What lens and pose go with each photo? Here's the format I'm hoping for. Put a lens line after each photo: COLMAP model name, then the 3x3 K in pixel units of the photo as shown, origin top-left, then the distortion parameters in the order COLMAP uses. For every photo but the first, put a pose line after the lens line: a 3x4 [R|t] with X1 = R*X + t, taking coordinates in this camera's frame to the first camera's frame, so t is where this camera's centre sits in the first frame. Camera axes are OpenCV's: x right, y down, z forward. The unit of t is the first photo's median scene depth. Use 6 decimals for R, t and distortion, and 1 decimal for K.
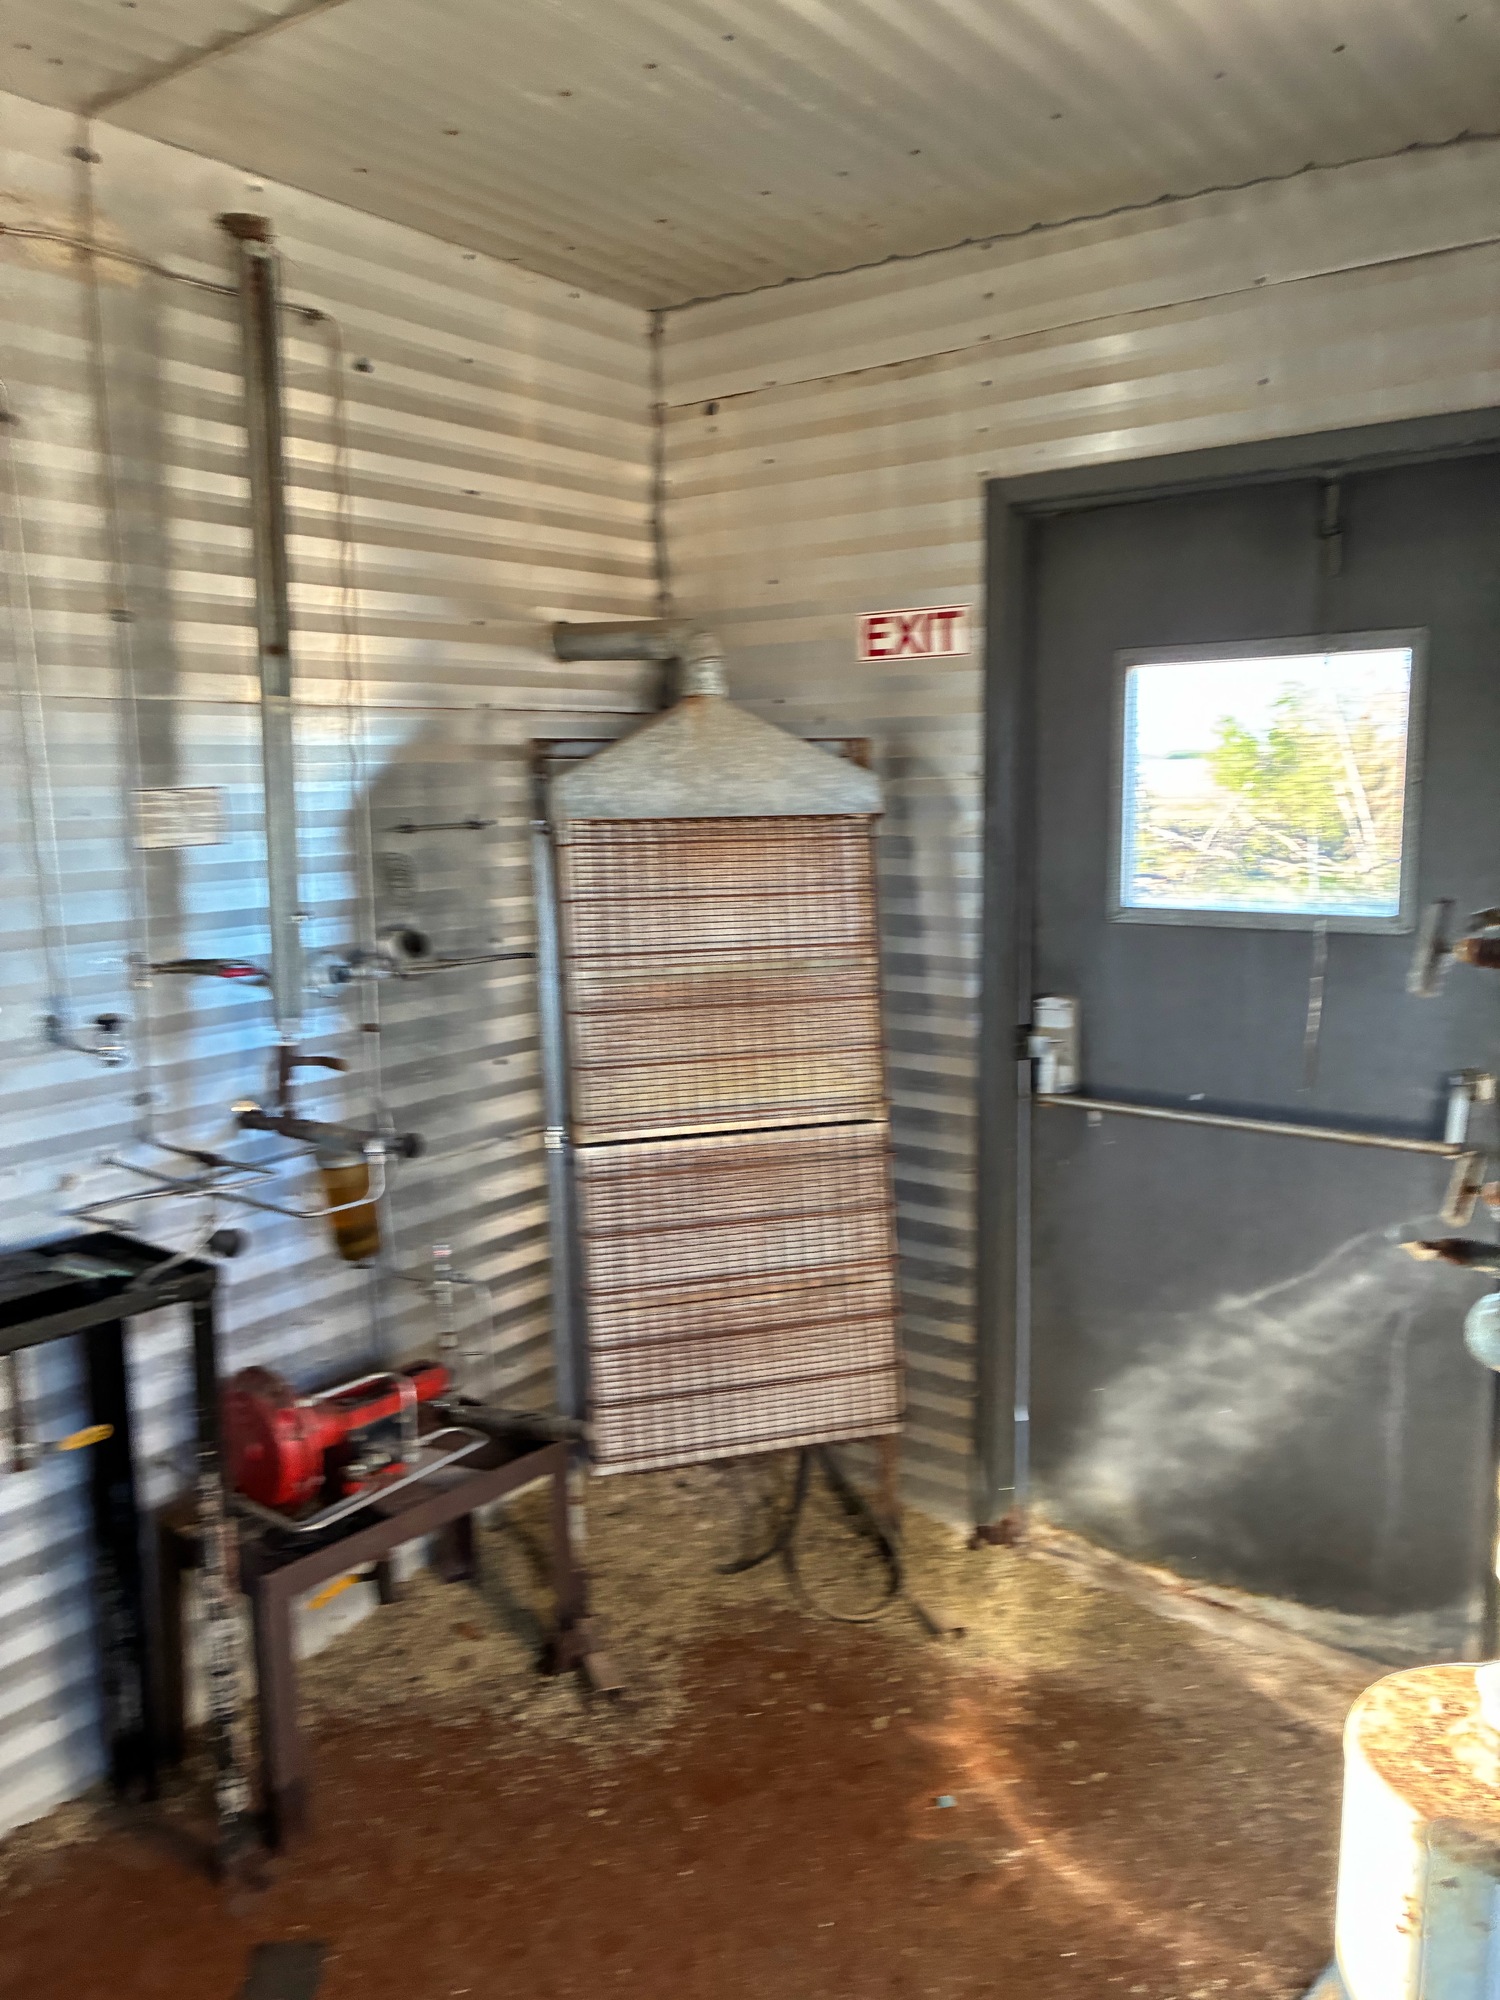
lens RADIAL K [[1524.7, 0, 737.4], [0, 1524.7, 999.9], [0, 0, 1]] dist [0.054007, -0.068480]
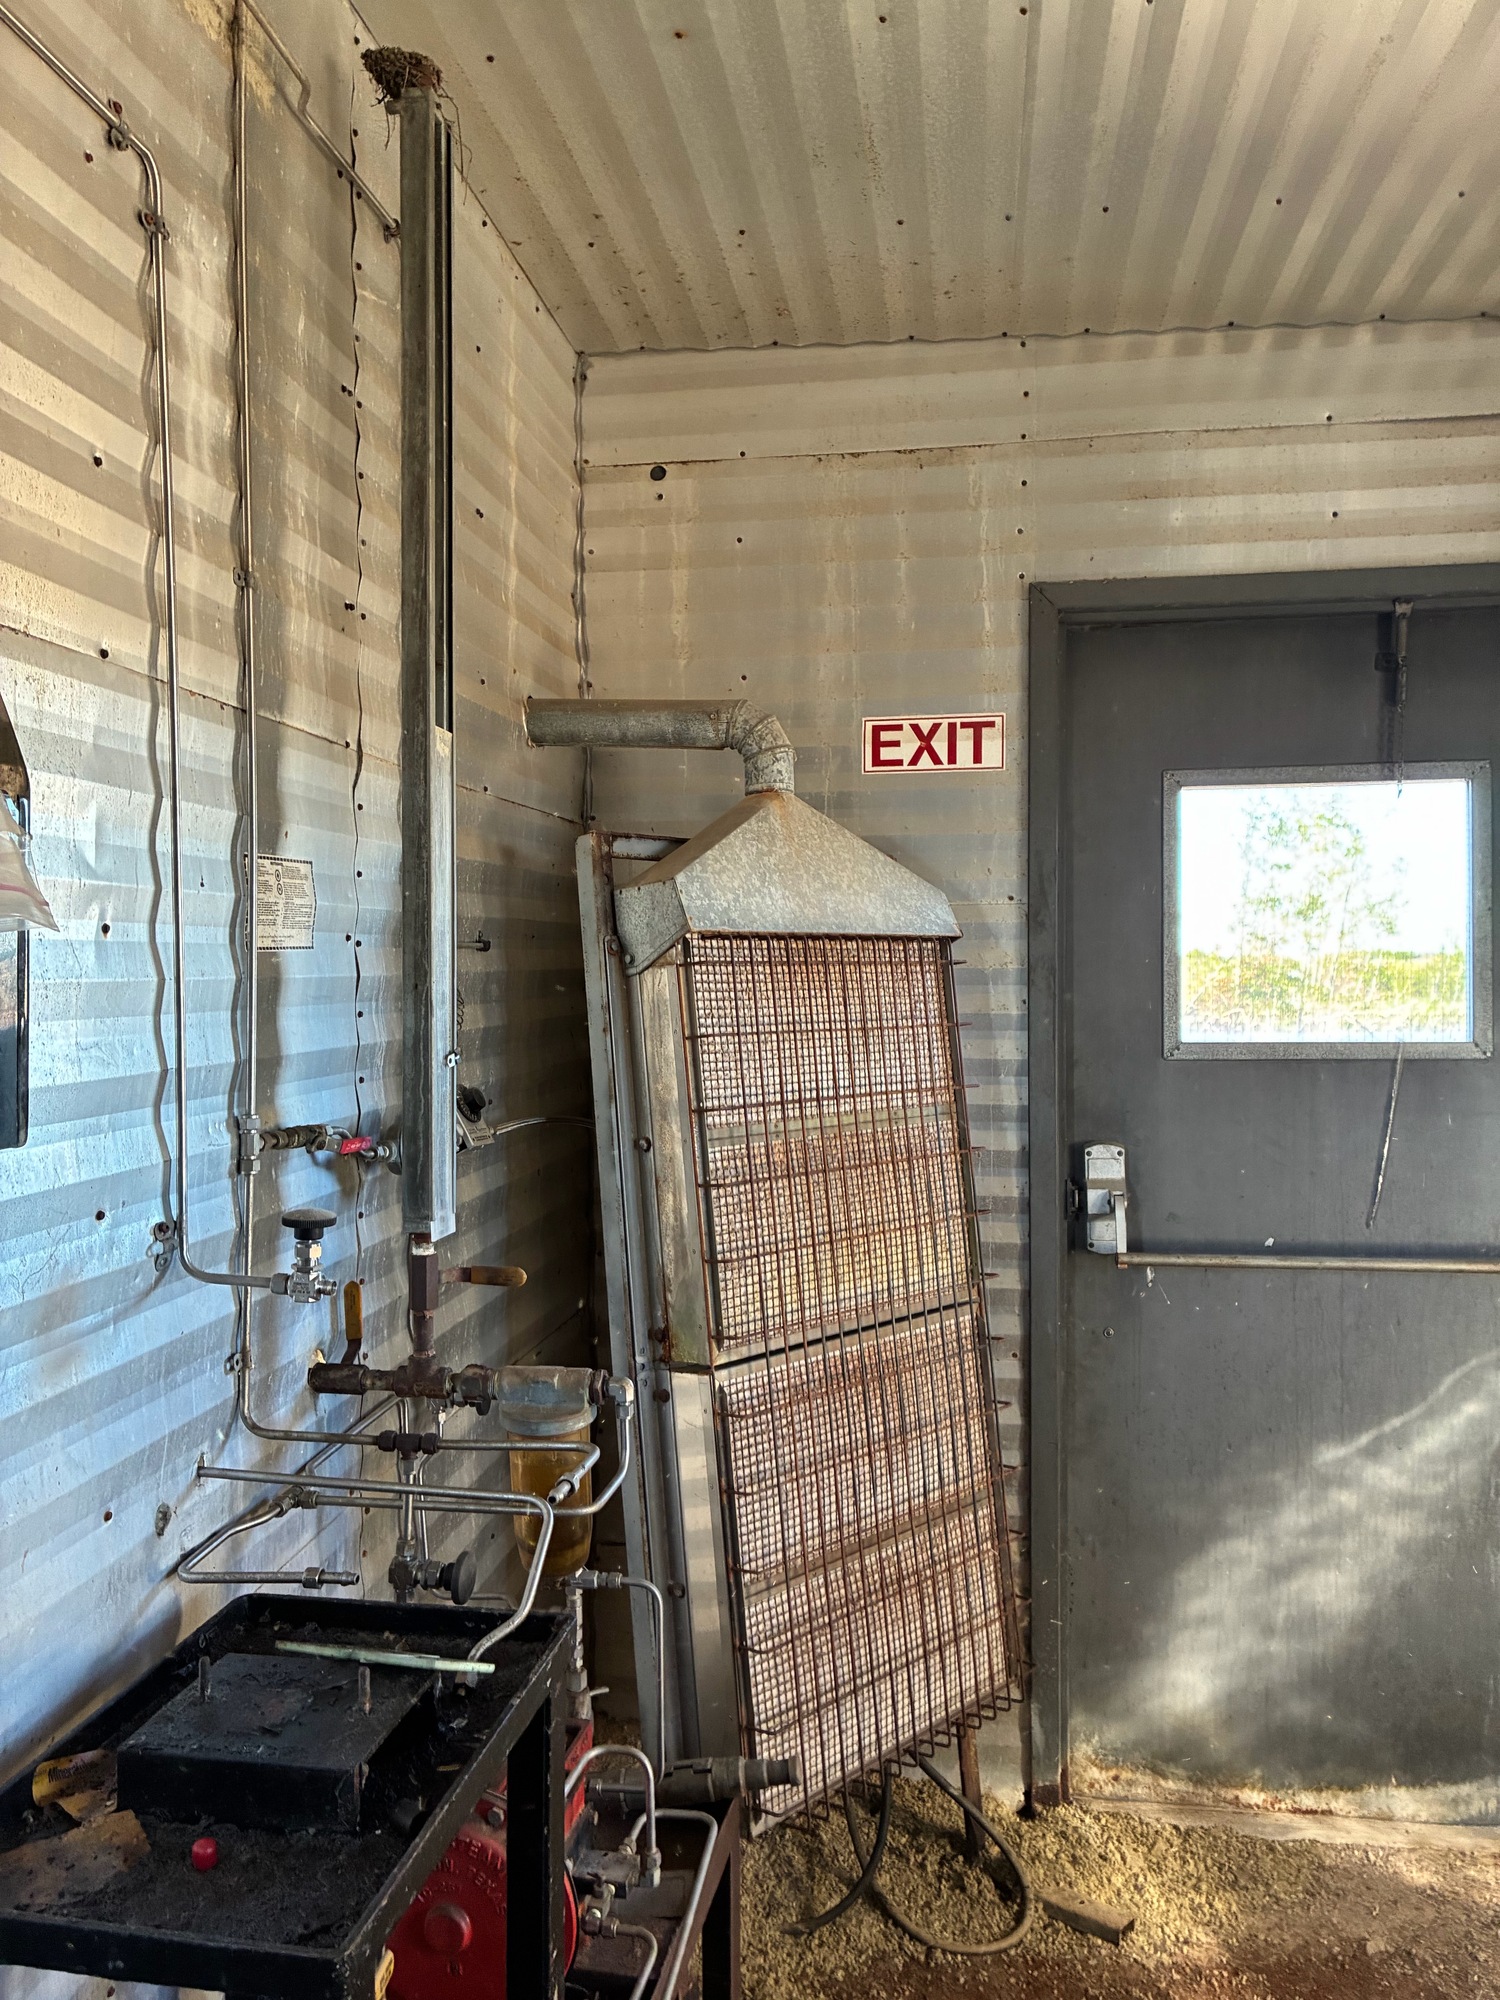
lens RADIAL K [[1524.7, 0, 761.4], [0, 1524.7, 1010.8], [0, 0, 1]] dist [0.054007, -0.068480]
pose [[0.874002, -0.004192, 0.485904, -0.437789], [0.063729, 0.992314, -0.106069, 0.004915], [-0.481725, 0.123671, 0.867552, 0.313093]]
